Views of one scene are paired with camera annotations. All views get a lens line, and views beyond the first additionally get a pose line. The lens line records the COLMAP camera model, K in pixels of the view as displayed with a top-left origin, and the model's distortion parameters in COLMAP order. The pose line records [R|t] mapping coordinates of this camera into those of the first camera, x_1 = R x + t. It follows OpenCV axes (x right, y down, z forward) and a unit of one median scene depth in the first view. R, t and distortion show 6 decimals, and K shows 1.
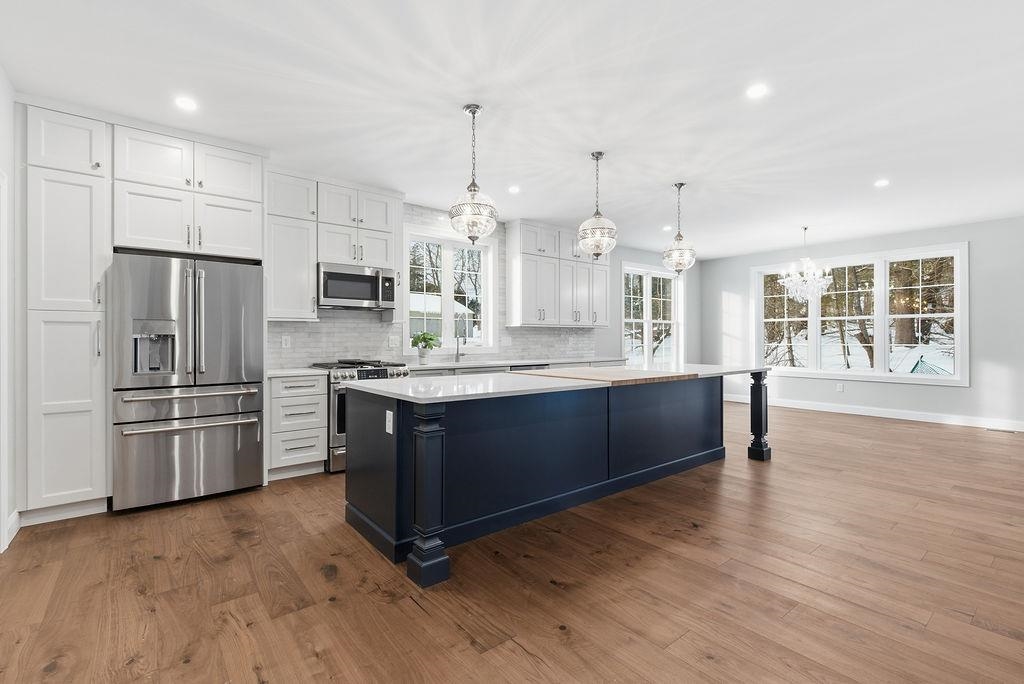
lens RADIAL K [[459.4, 0, 513.9], [0, 459.4, 339.2], [0, 0, 1]] dist [-0.000766, -0.002152]
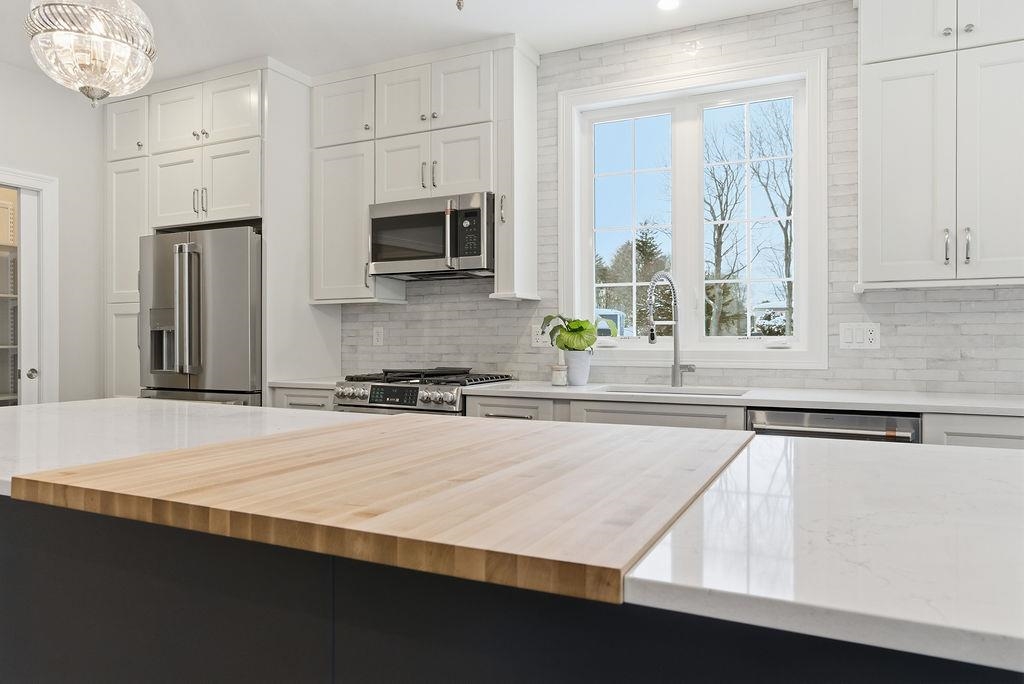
lens RADIAL K [[683.6, 0, 505.1], [0, 683.6, 332.4], [0, 0, 1]] dist [-0.024109, 0.009154]
pose [[0.428971, -0.008295, -0.903280, 0.524670], [-0.000522, 0.999955, -0.009431, 0.011244], [0.903318, 0.004518, 0.428947, 0.868958]]
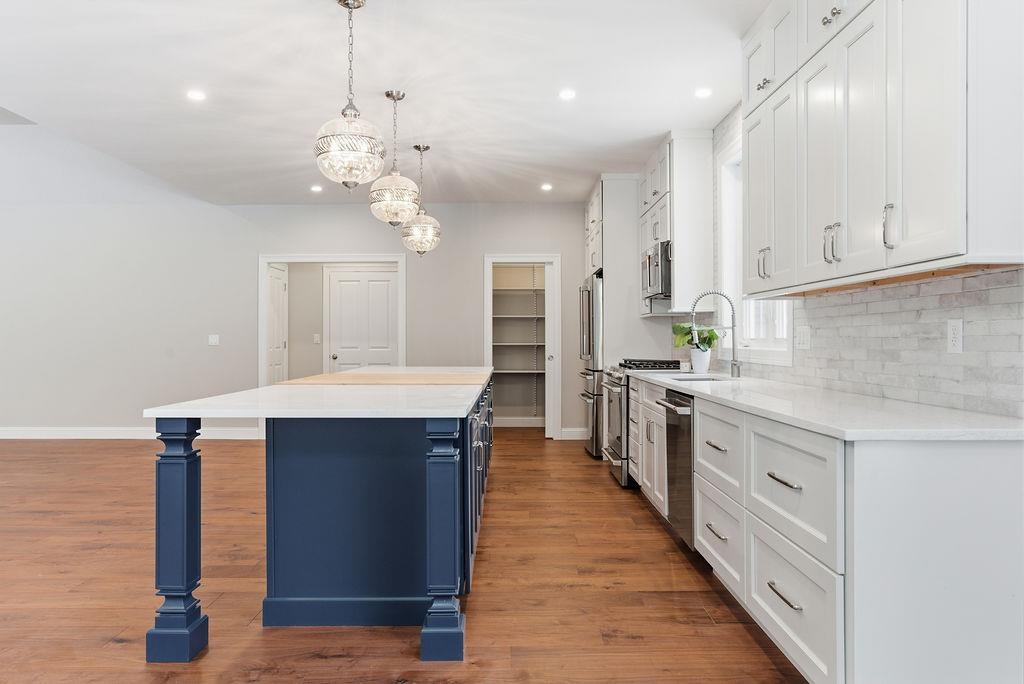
lens RADIAL K [[683.6, 0, 512.2], [0, 683.6, 342.9], [0, 0, 1]] dist [-0.024109, 0.009154]
pose [[-0.626461, 0.006755, -0.779424, 0.947602], [0.002834, 0.999976, 0.006389, 0.007162], [0.779448, 0.001794, -0.626465, 1.872641]]
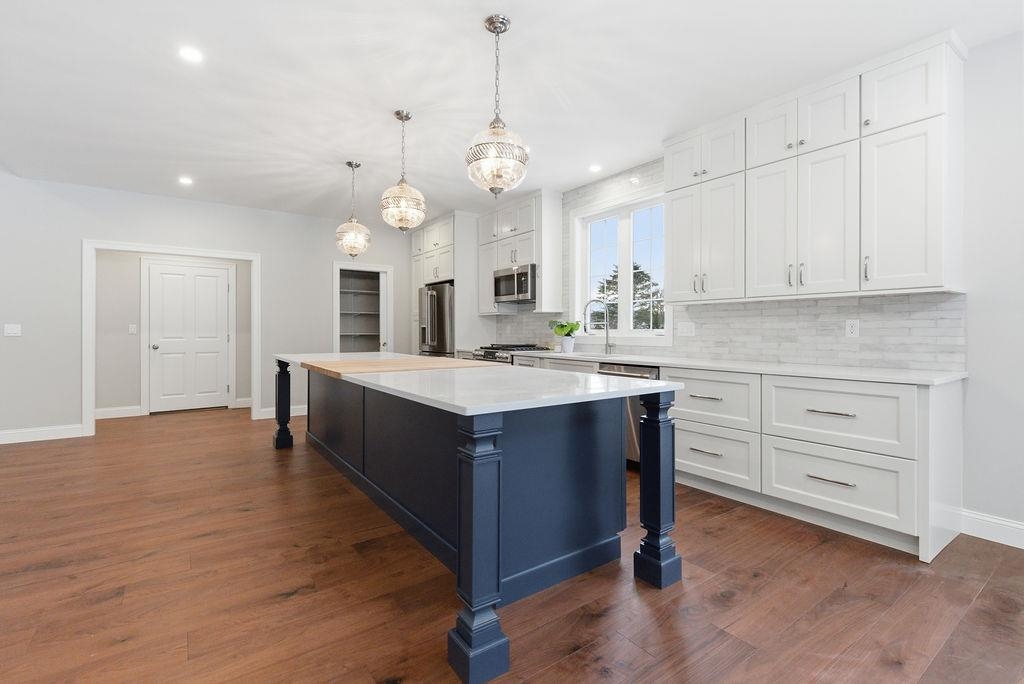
lens RADIAL K [[459.4, 0, 504.9], [0, 459.4, 333.4], [0, 0, 1]] dist [-0.000766, -0.002152]
pose [[-0.065842, 0.007515, -0.997802, 1.046368], [0.000238, 0.999972, 0.007516, 0.008920], [0.997830, 0.000257, -0.065841, 1.256871]]
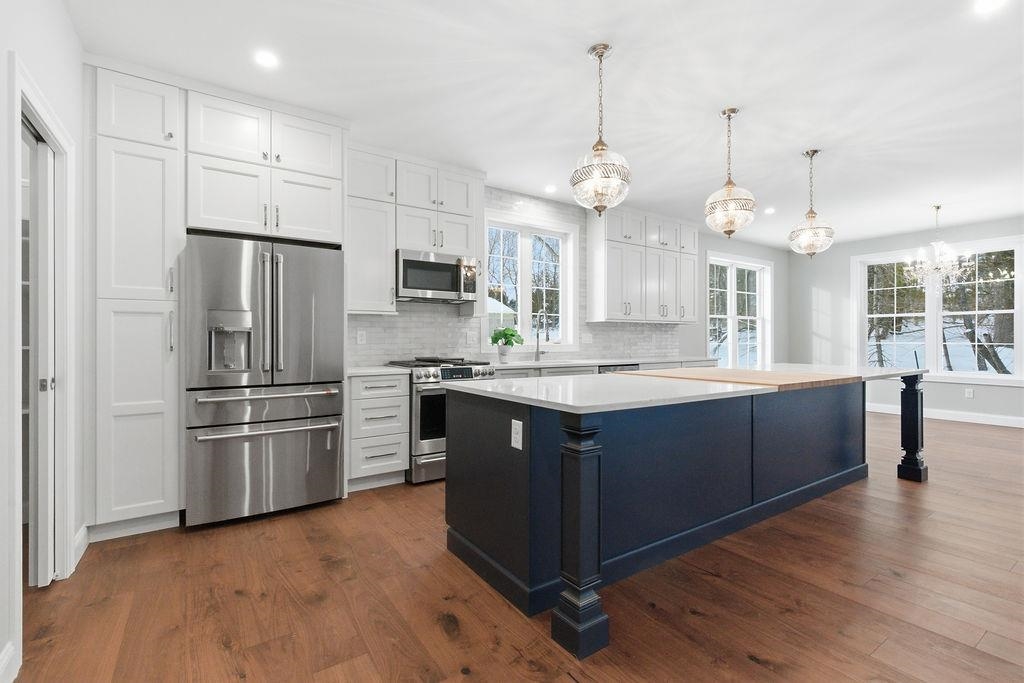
lens RADIAL K [[459.4, 0, 512.7], [0, 459.4, 338.7], [0, 0, 1]] dist [-0.000766, -0.002152]
pose [[0.996540, 0.001291, -0.083108, -0.141008], [-0.001403, 0.999998, -0.001279, 0.010434], [0.083106, 0.001392, 0.996540, 0.138326]]
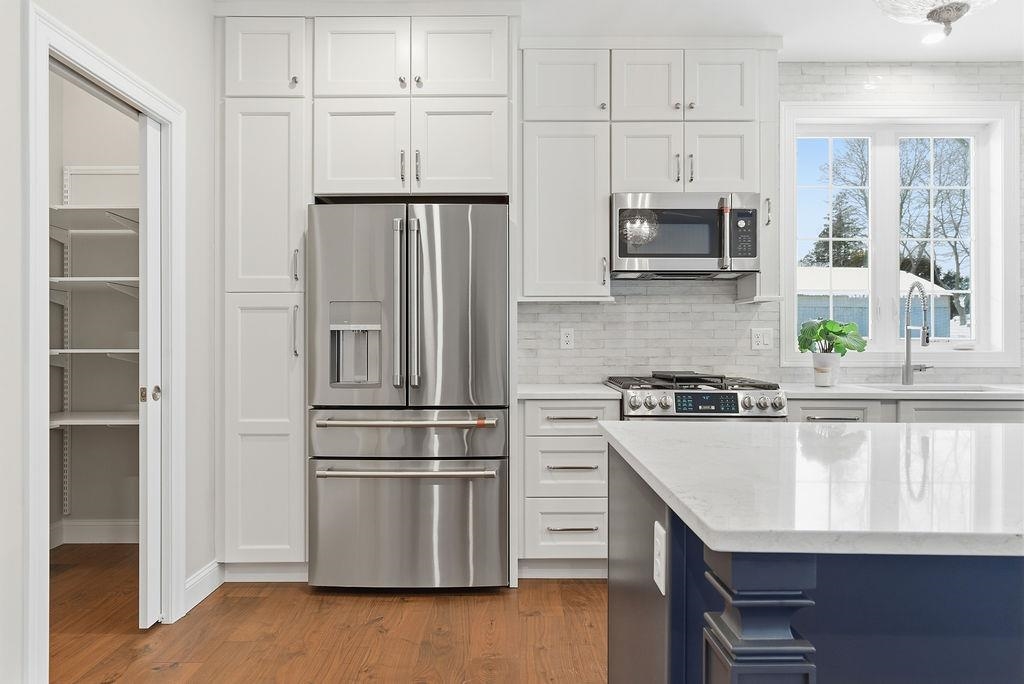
lens RADIAL K [[649.5, 0, 510.5], [0, 649.5, 339.6], [0, 0, 1]] dist [-0.009538, 0.006865]
pose [[0.774013, 0.000368, -0.633169, -0.029877], [-0.001365, 0.999998, -0.001088, 0.009478], [0.633168, 0.001706, 0.774013, 0.360969]]
